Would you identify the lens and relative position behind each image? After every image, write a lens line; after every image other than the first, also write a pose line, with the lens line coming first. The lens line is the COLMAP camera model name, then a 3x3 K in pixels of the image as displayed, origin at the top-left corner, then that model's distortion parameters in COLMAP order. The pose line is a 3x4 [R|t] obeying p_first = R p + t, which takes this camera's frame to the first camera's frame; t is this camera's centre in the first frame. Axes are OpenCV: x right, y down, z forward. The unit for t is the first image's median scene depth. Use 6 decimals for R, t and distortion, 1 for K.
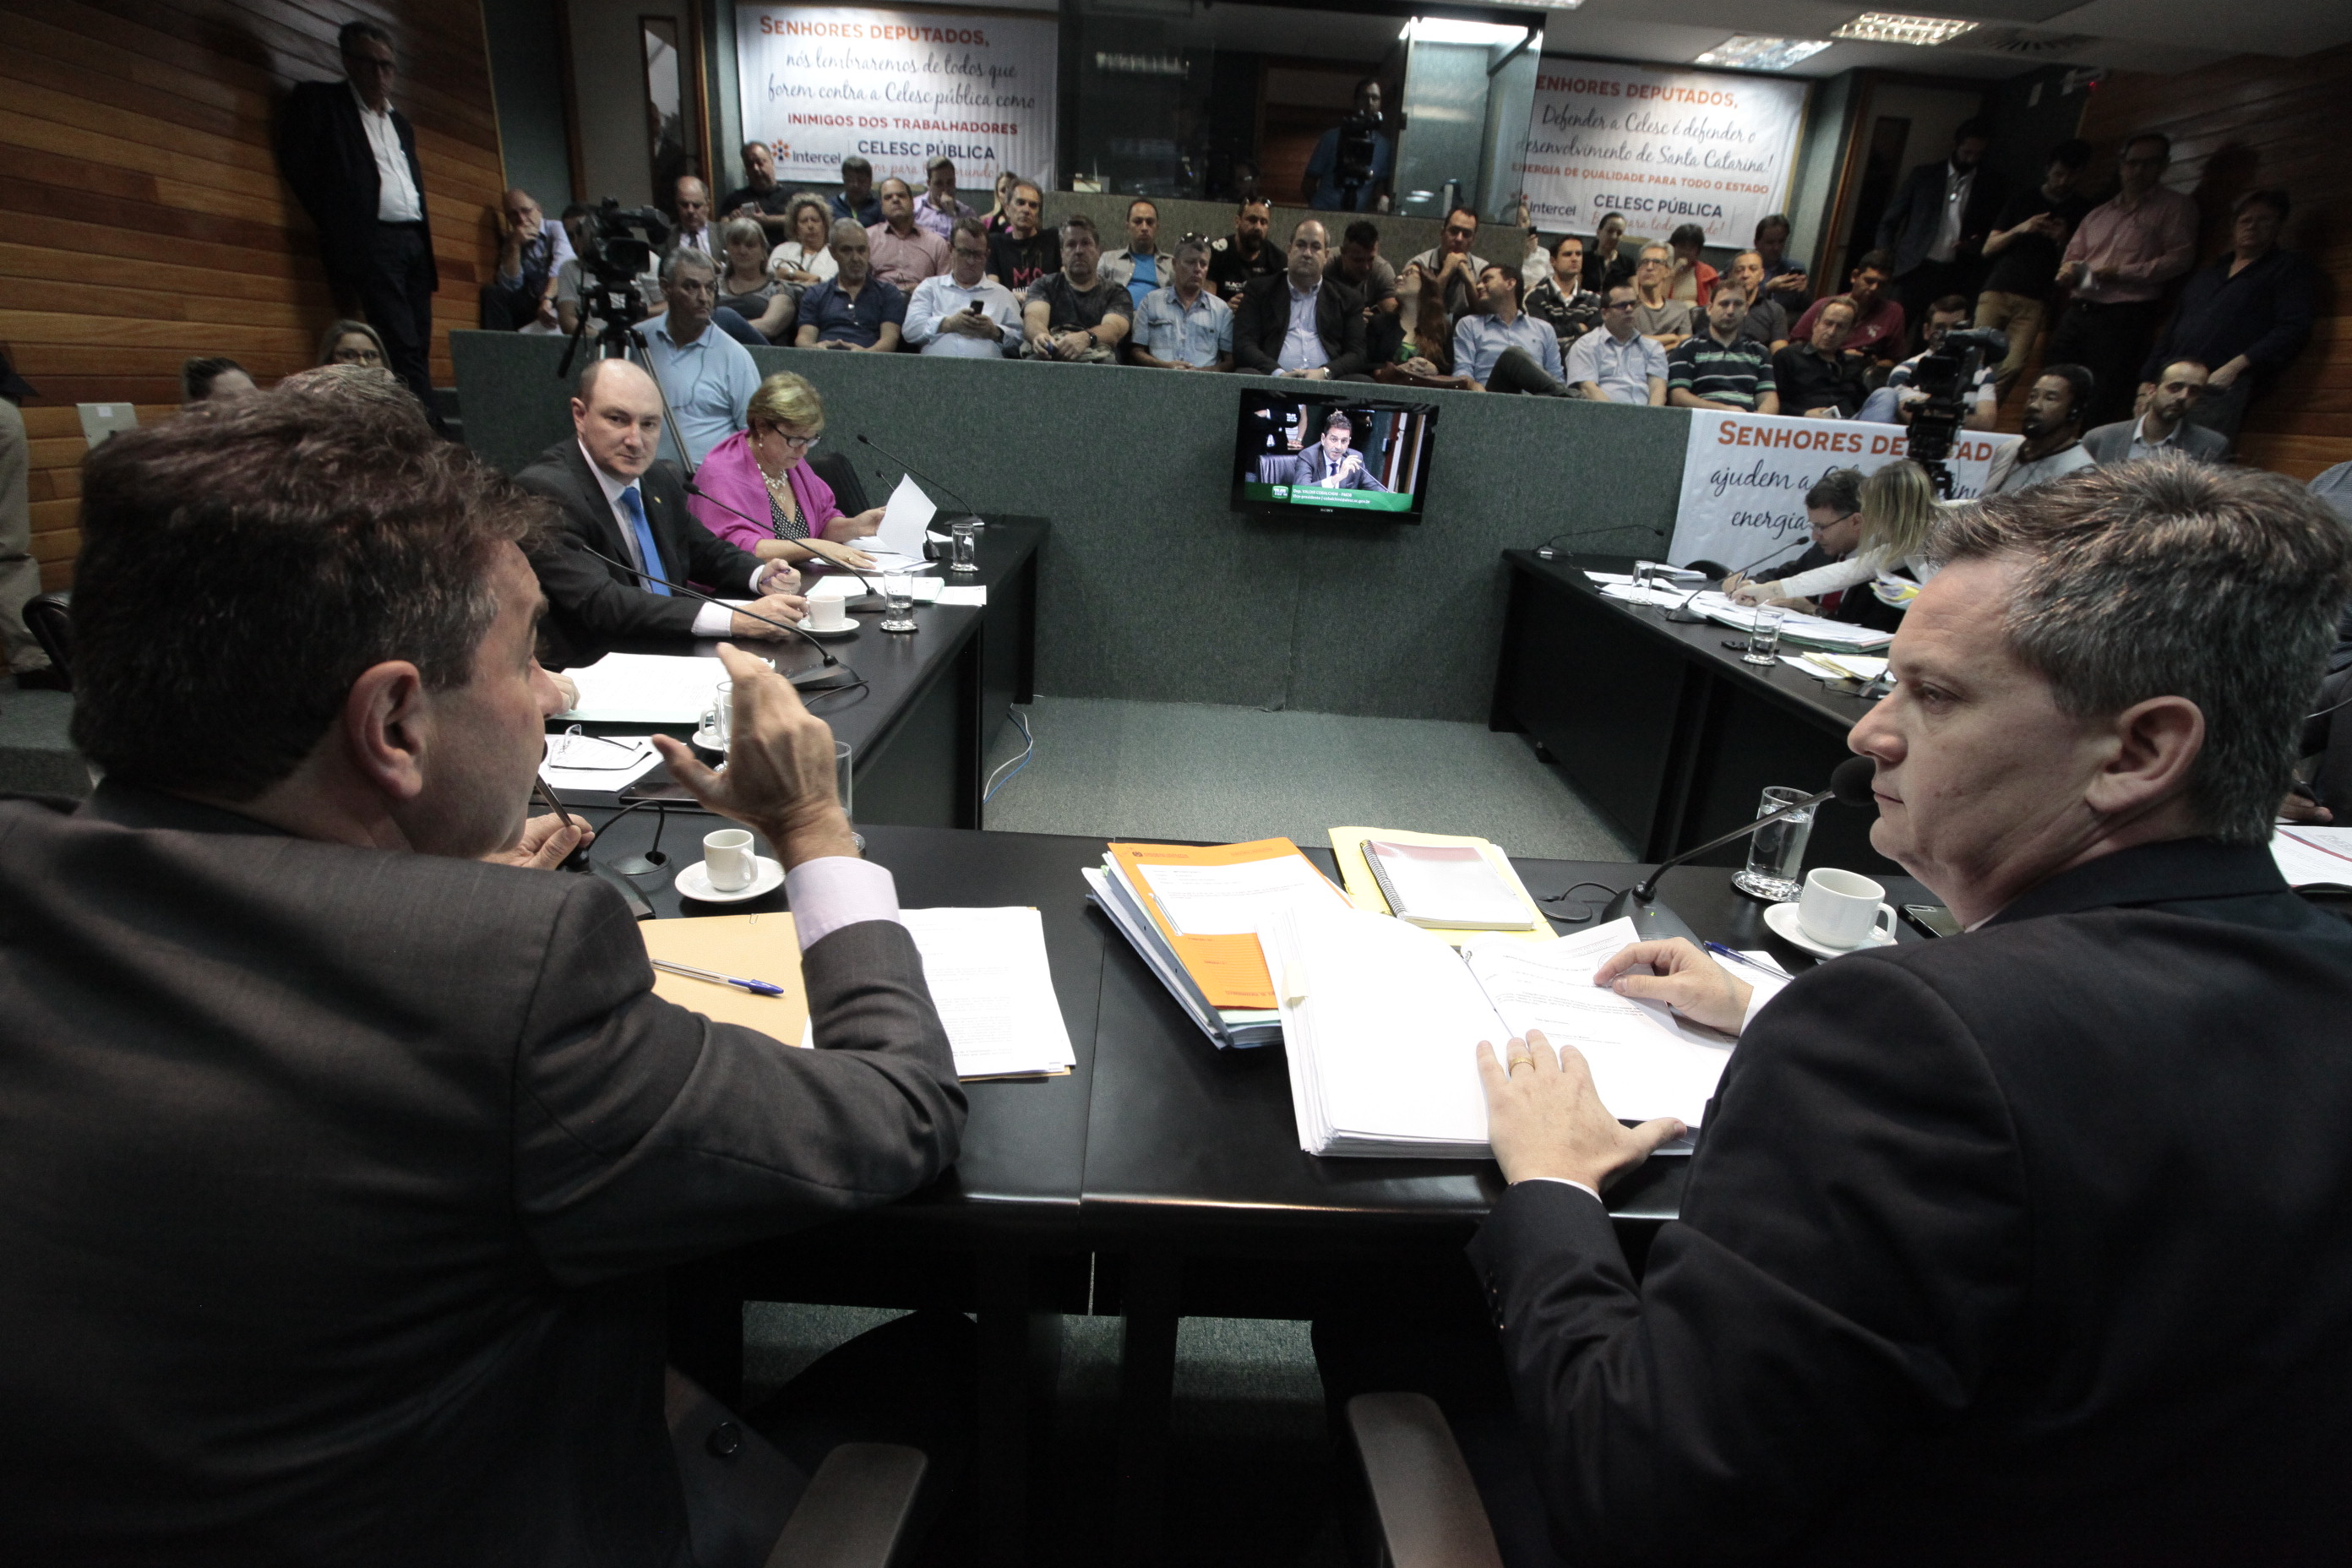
lens RADIAL K [[1080.3, 0, 1176.1], [0, 1080.3, 797.3], [0, 0, 1]] dist [-0.028248, 0.000078]
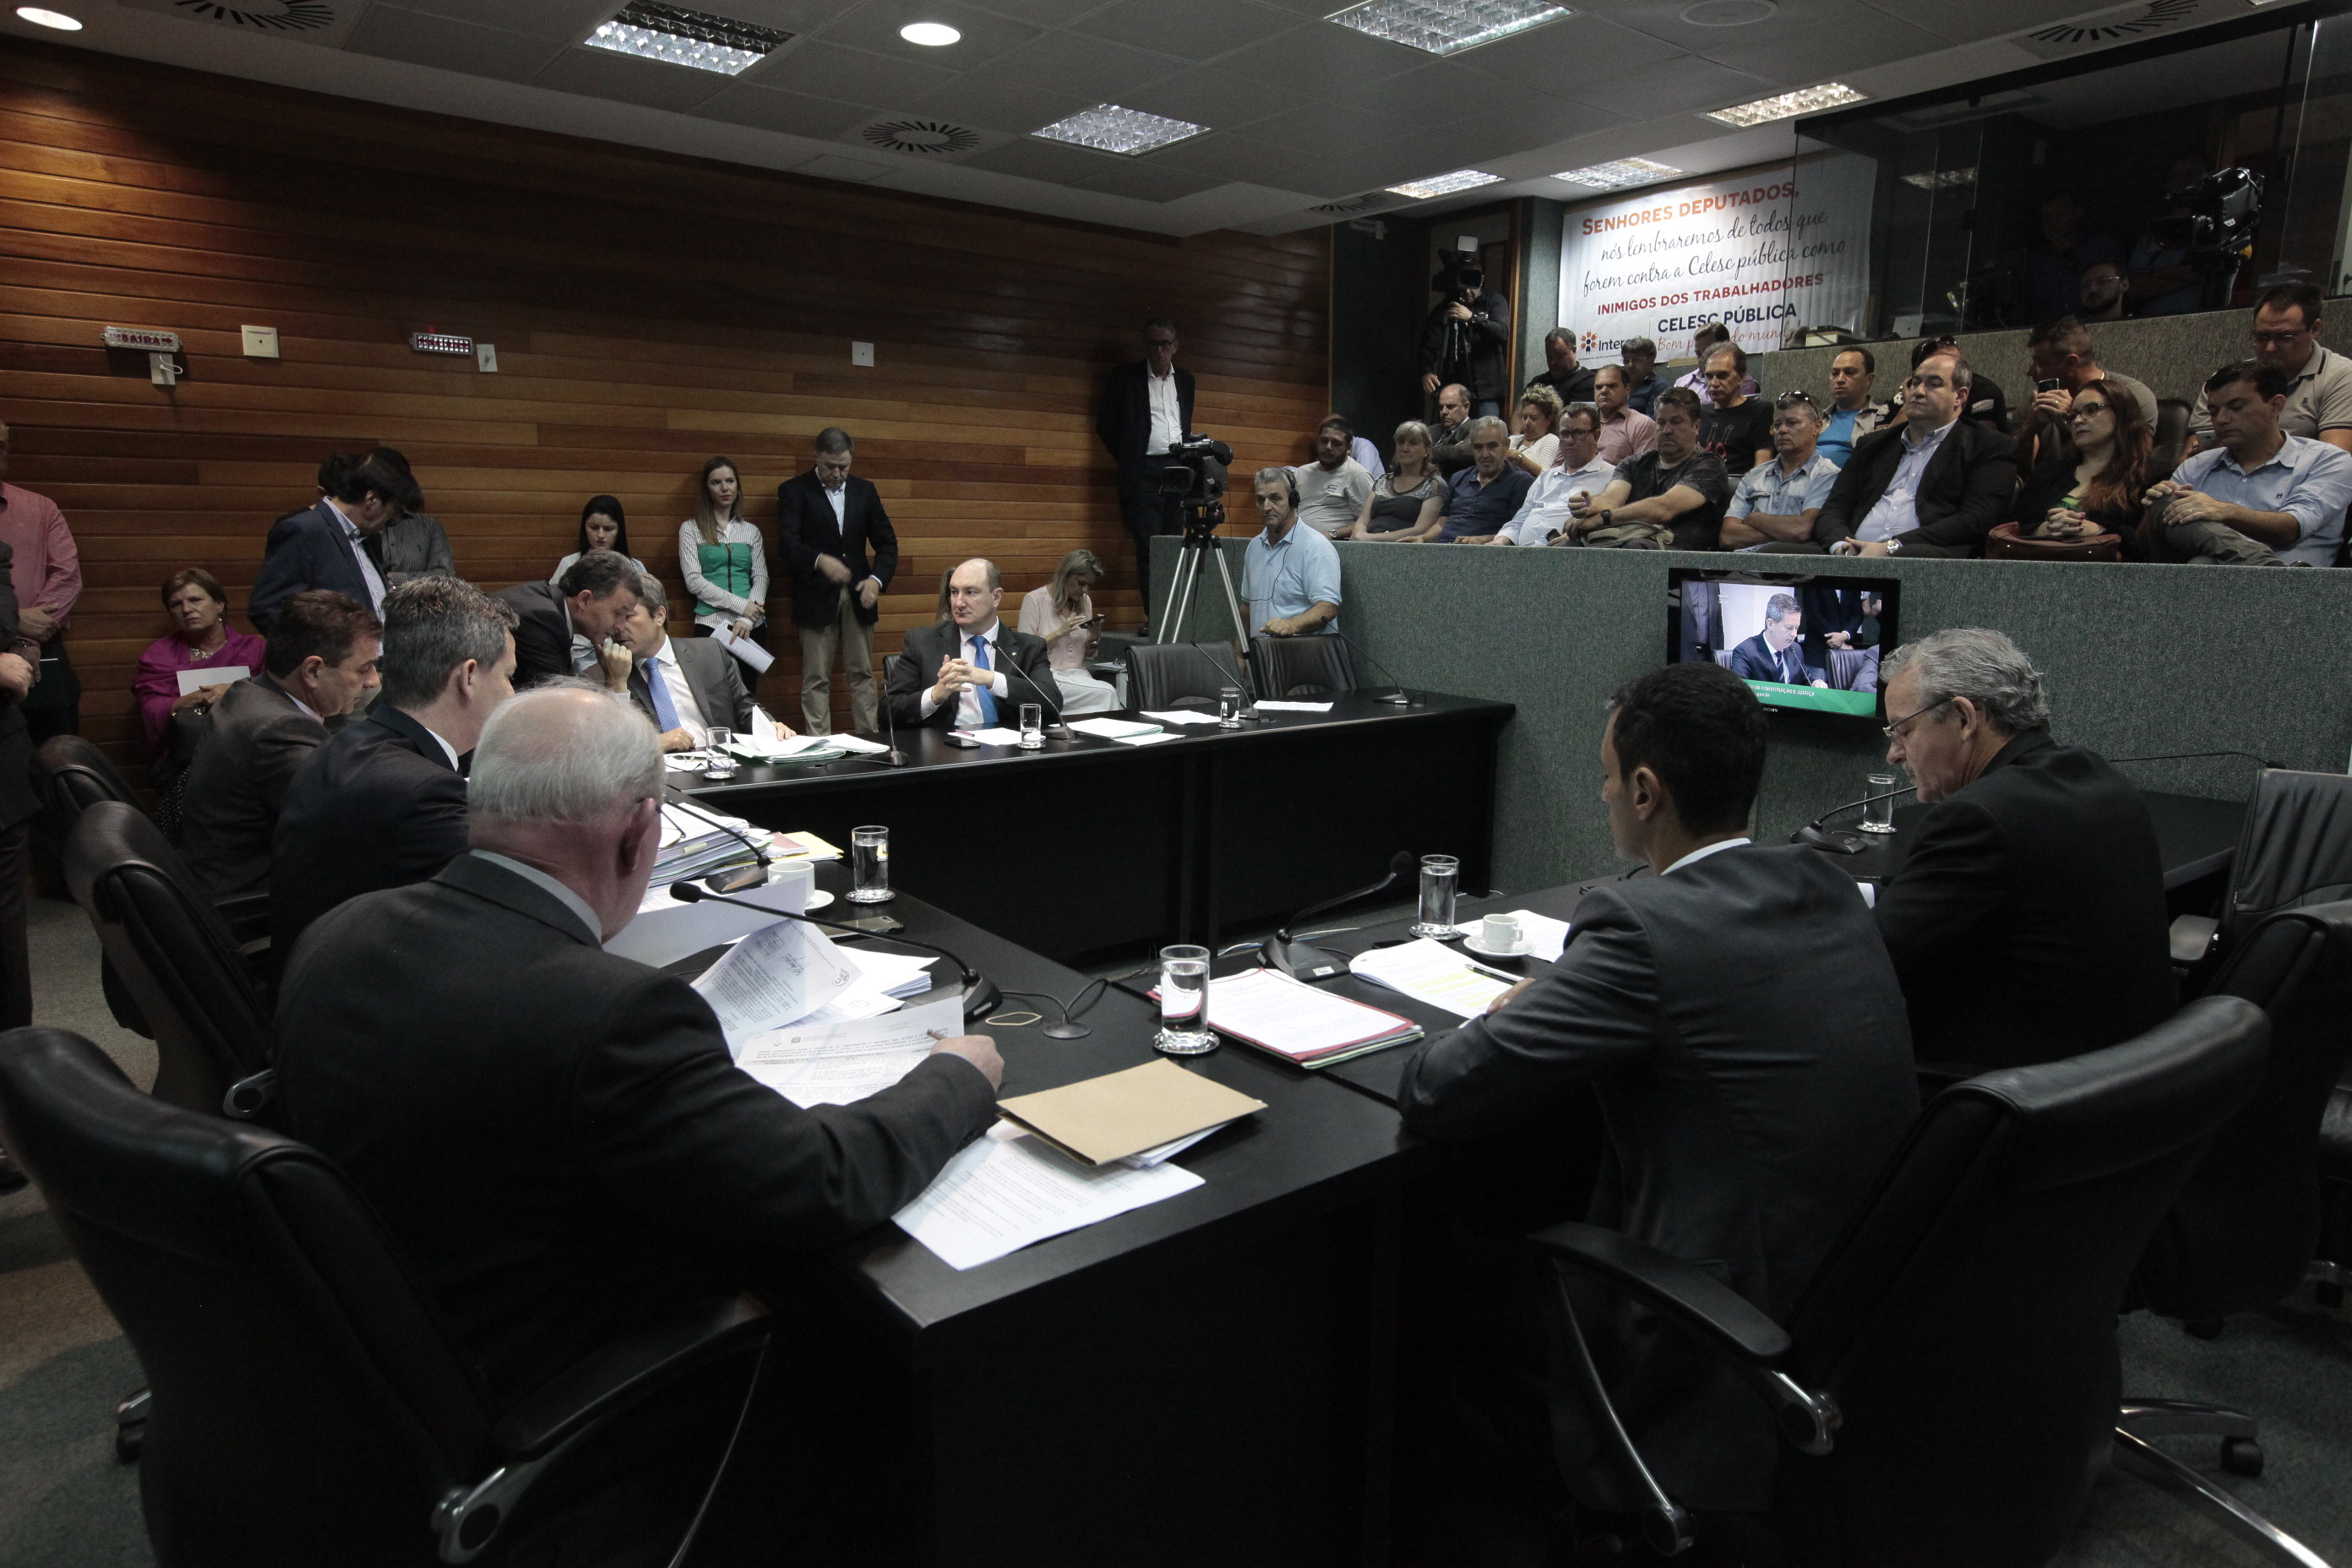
lens RADIAL K [[1456.1, 0, 1179.5], [0, 1456.1, 781.5], [0, 0, 1]] dist [-0.006305, 0.000751]
pose [[0.604742, 0.084473, -0.791929, 0.507712], [-0.257750, 0.961603, -0.094255, 0.000312], [0.753559, 0.261119, 0.603295, 0.022303]]
